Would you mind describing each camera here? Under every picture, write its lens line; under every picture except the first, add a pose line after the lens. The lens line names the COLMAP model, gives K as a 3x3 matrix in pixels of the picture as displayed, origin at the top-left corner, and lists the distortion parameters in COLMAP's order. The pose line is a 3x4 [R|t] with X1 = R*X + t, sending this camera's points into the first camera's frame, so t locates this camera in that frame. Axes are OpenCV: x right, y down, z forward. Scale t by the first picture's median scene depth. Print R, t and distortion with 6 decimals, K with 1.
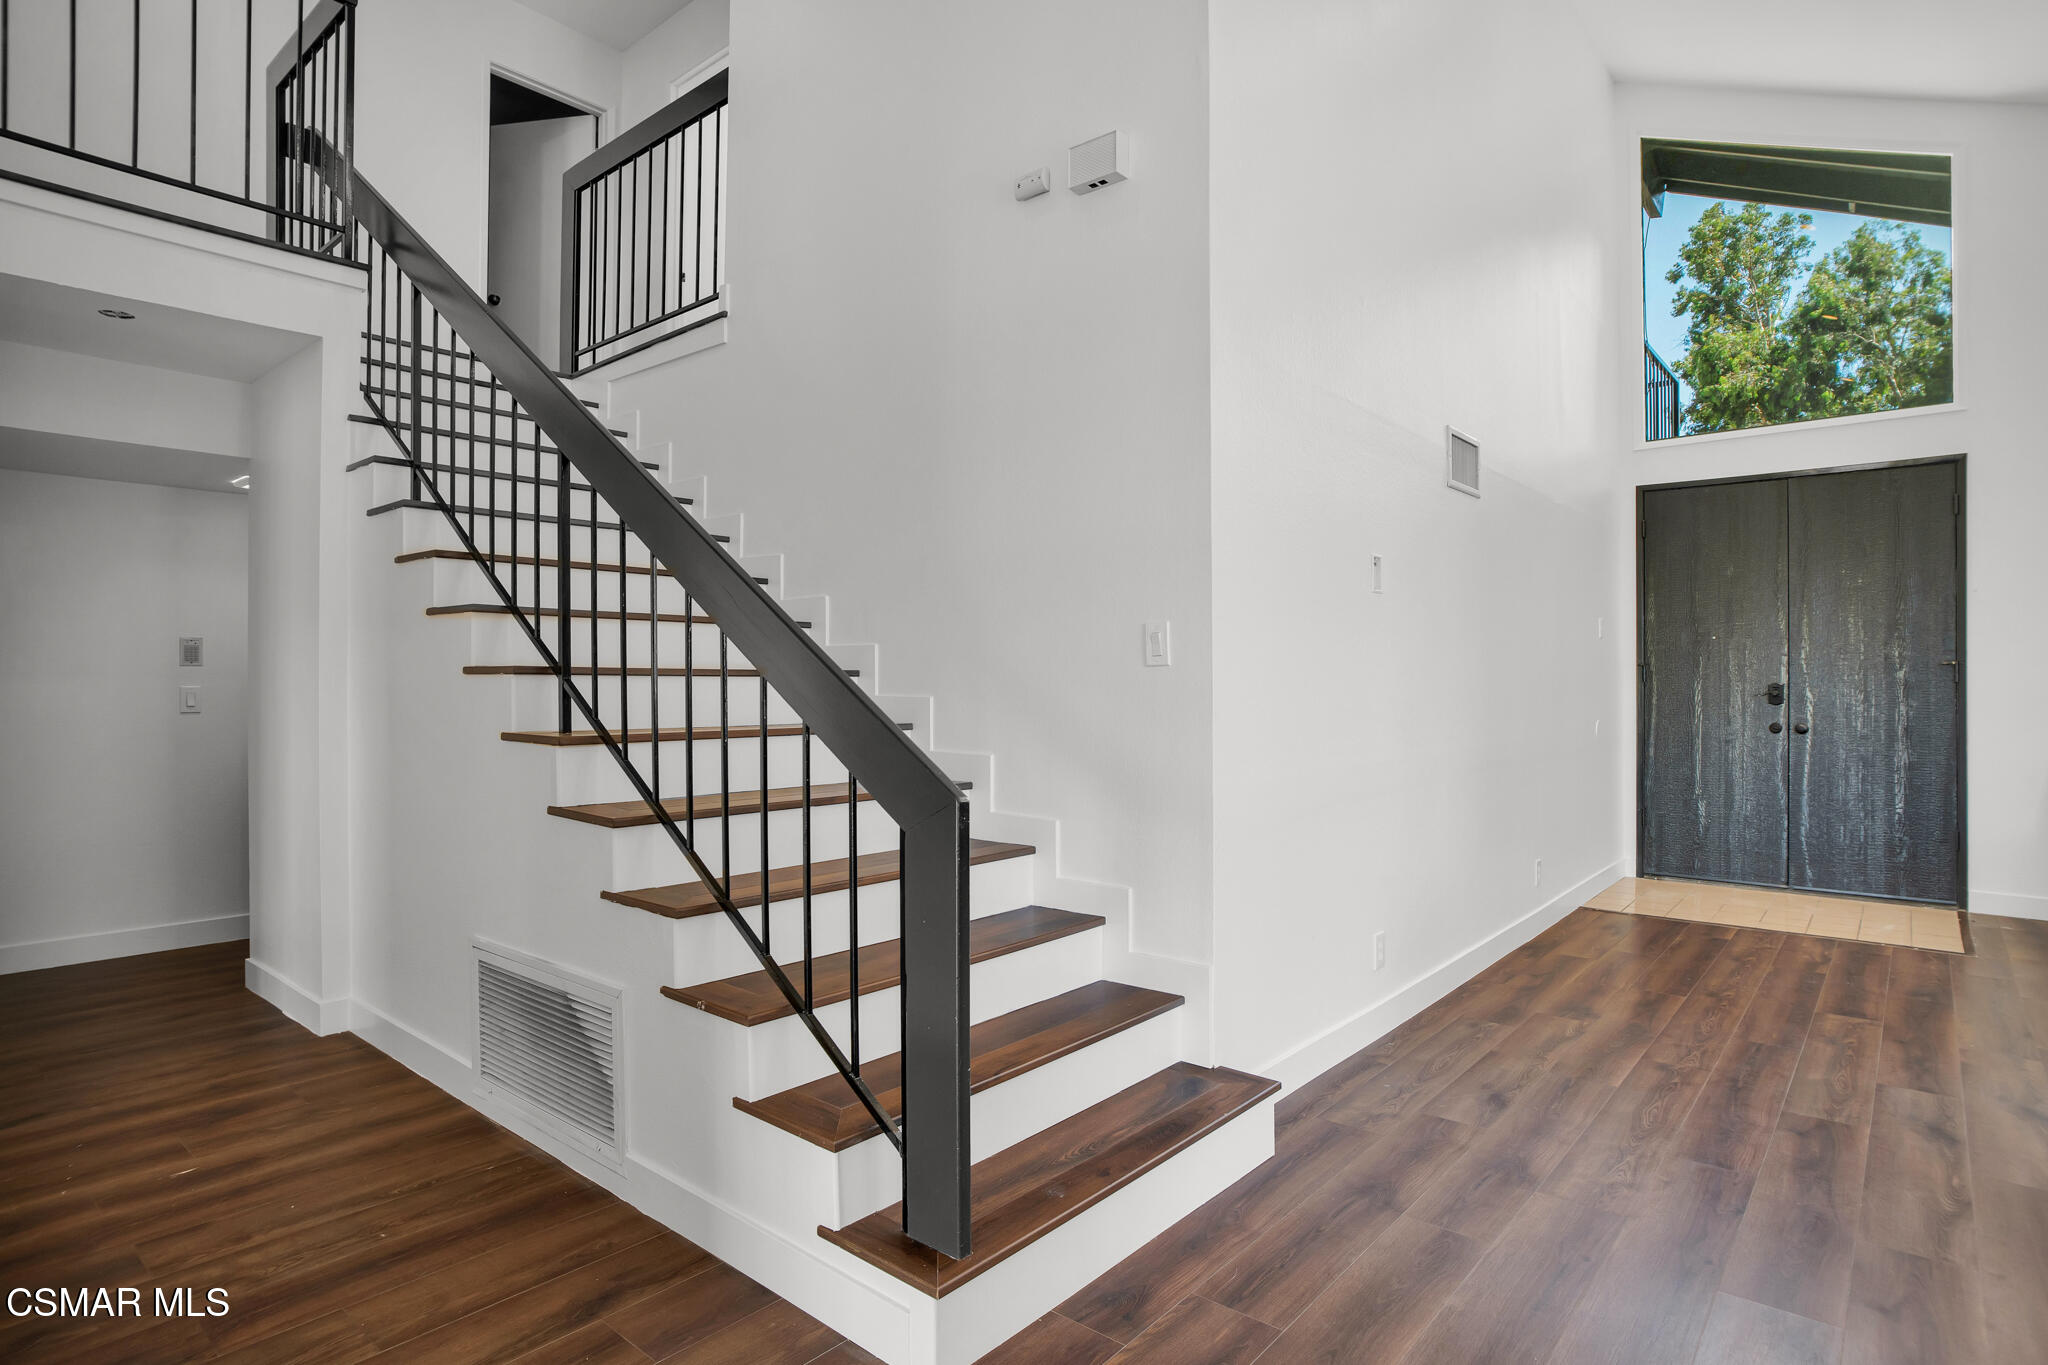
lens RADIAL K [[1054.8, 0, 1027.9], [0, 1054.8, 687.8], [0, 0, 1]] dist [0.001605, 0.000498]
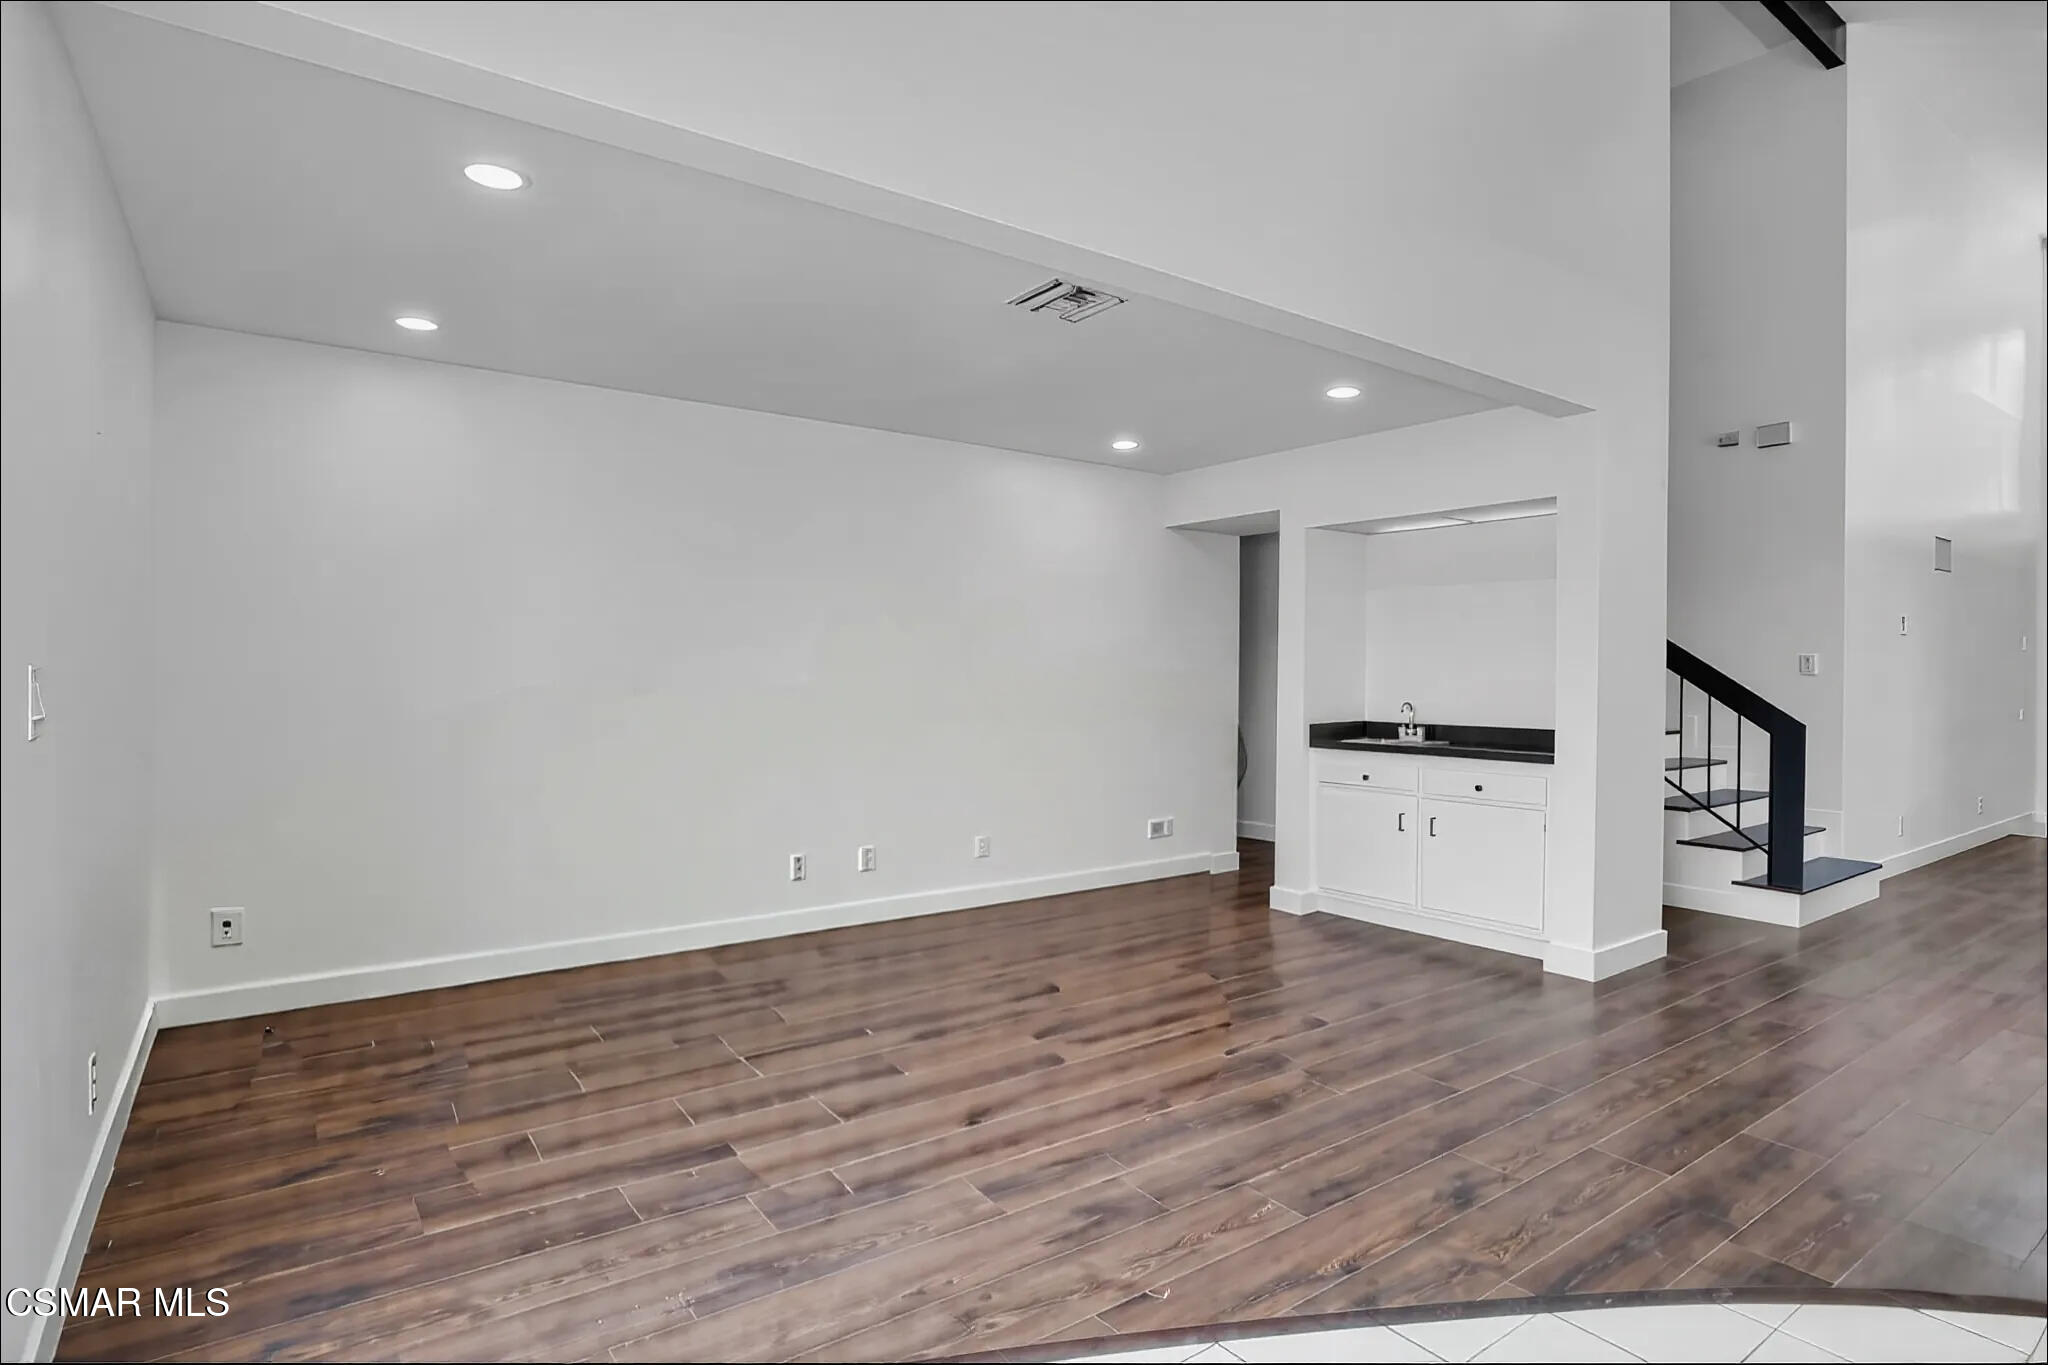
lens RADIAL K [[1054.8, 0, 1024.3], [0, 1054.8, 678.6], [0, 0, 1]] dist [0.001605, 0.000498]
pose [[0.975746, 0.005556, -0.218835, -1.306582], [-0.001385, 0.999815, 0.019209, -0.070251], [0.218901, -0.018440, 0.975573, -1.946672]]
